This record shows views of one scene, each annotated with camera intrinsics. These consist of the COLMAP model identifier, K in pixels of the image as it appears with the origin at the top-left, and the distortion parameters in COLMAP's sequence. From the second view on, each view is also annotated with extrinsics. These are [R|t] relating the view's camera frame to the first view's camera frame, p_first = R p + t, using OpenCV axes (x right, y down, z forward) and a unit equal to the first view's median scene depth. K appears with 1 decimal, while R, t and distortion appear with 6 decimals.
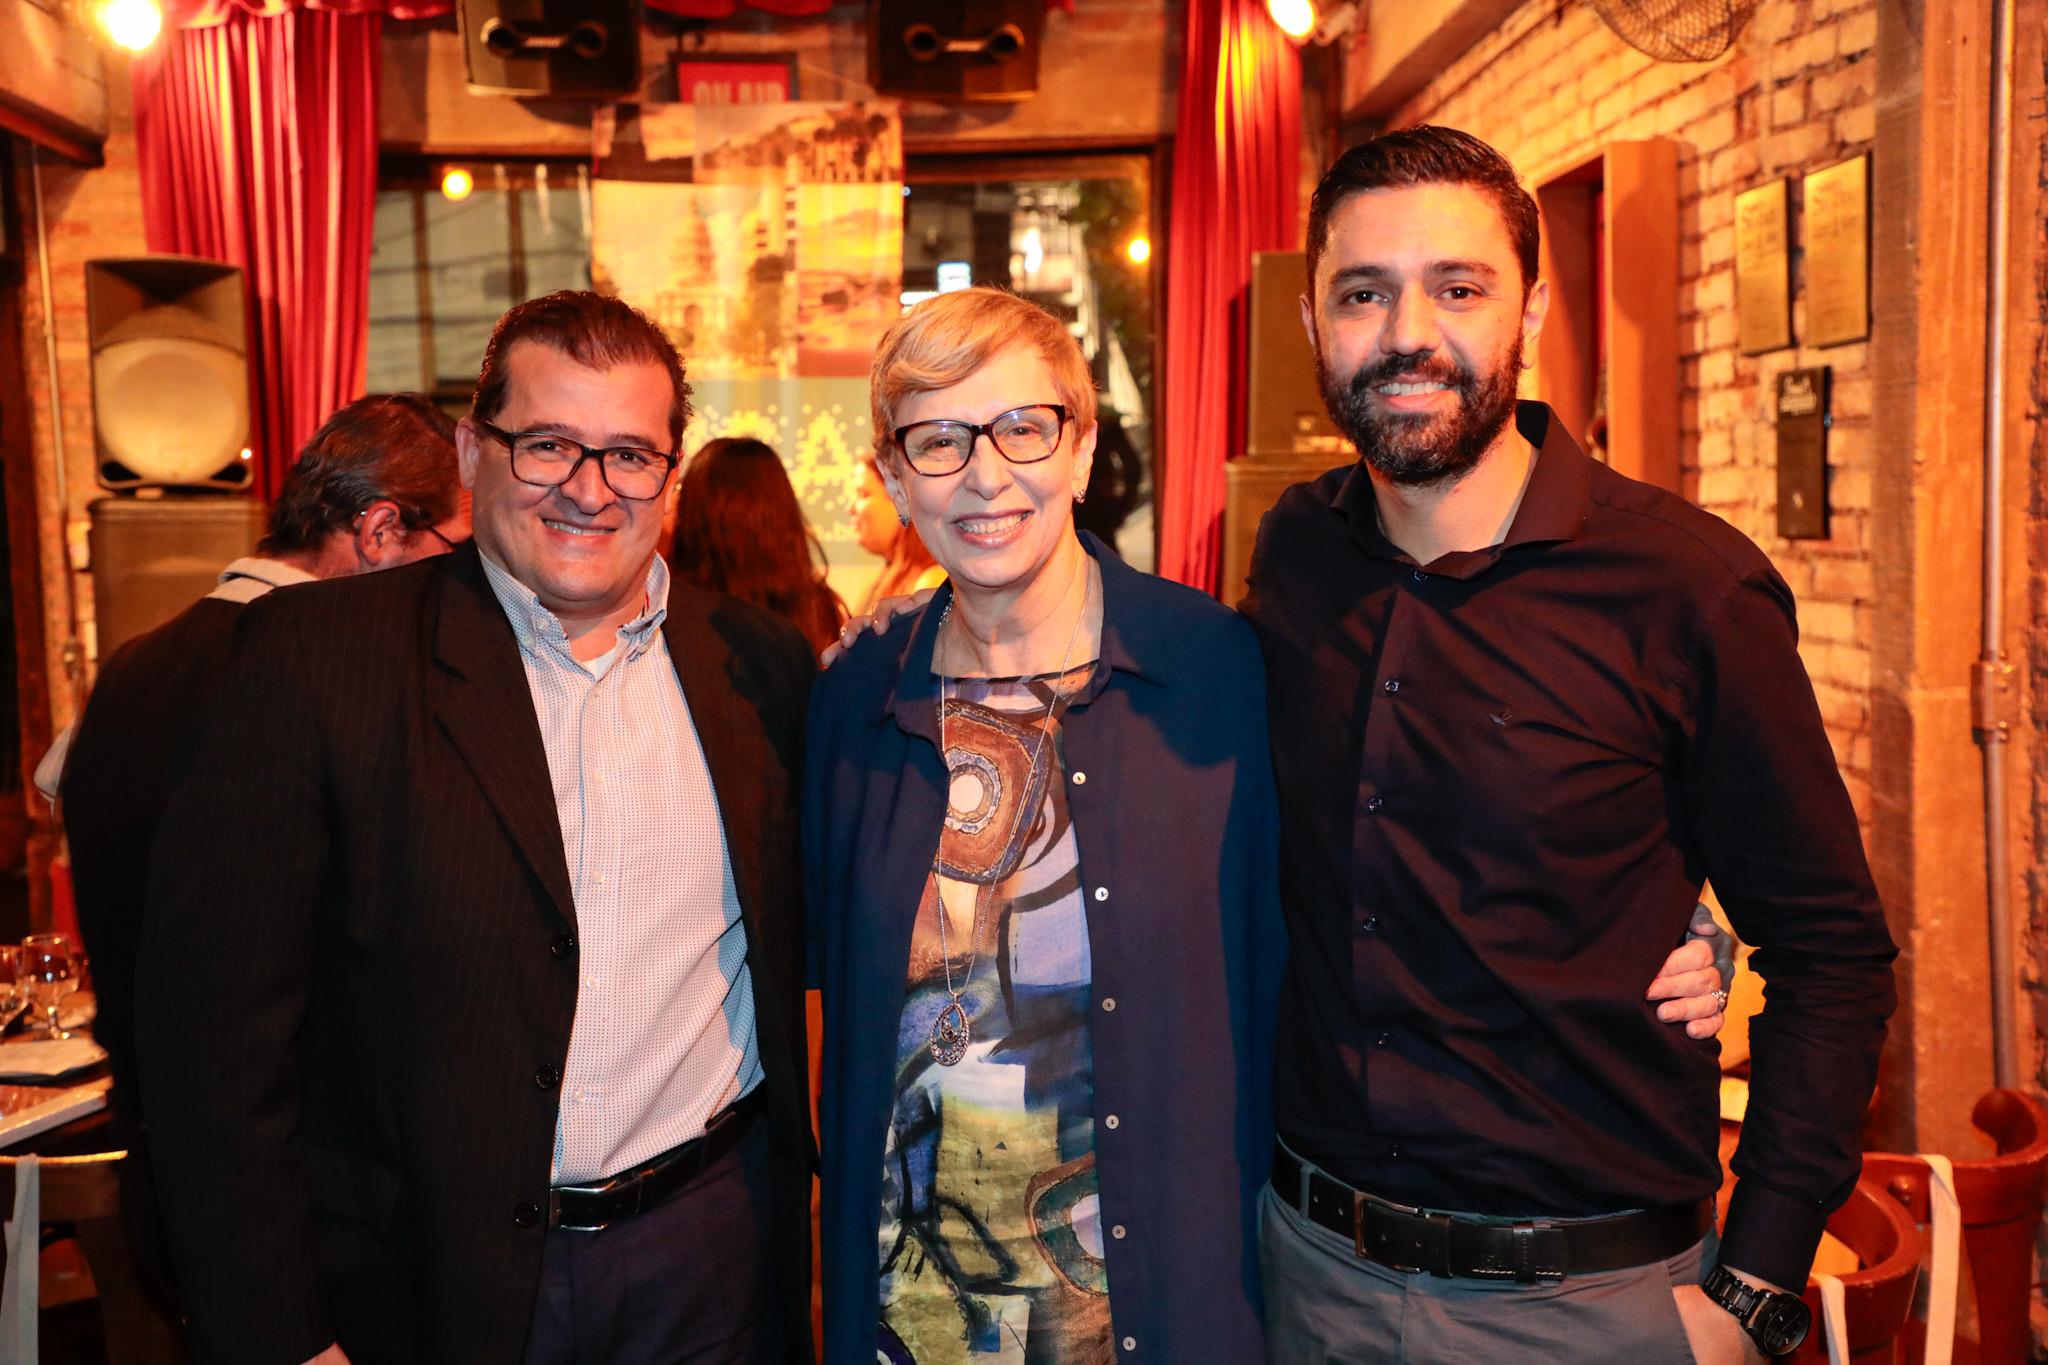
lens RADIAL K [[2224.2, 0, 1024.0], [0, 2224.2, 682.5], [0, 0, 1]] dist [0.002039, 0.001253]
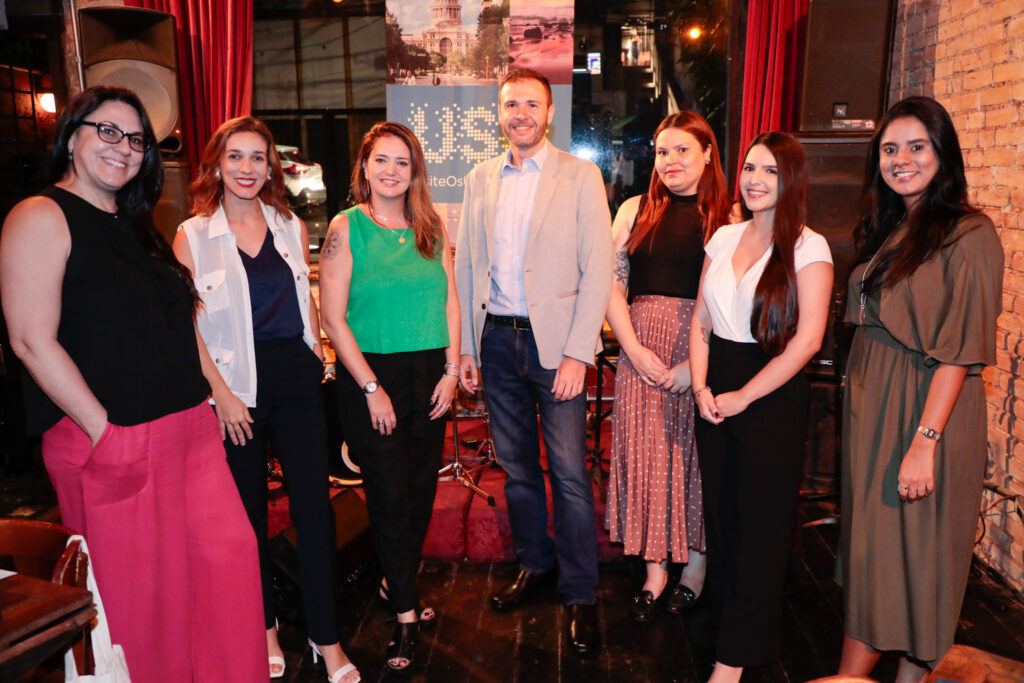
lens RADIAL K [[775.6, 0, 512.0], [0, 775.6, 341.5], [0, 0, 1]] dist [0.009825, 0.001927]
pose [[0.992849, 0.029571, -0.115660, -0.028317], [-0.013724, 0.990685, 0.135479, -0.027850], [0.118589, -0.132923, 0.984006, 0.414454]]
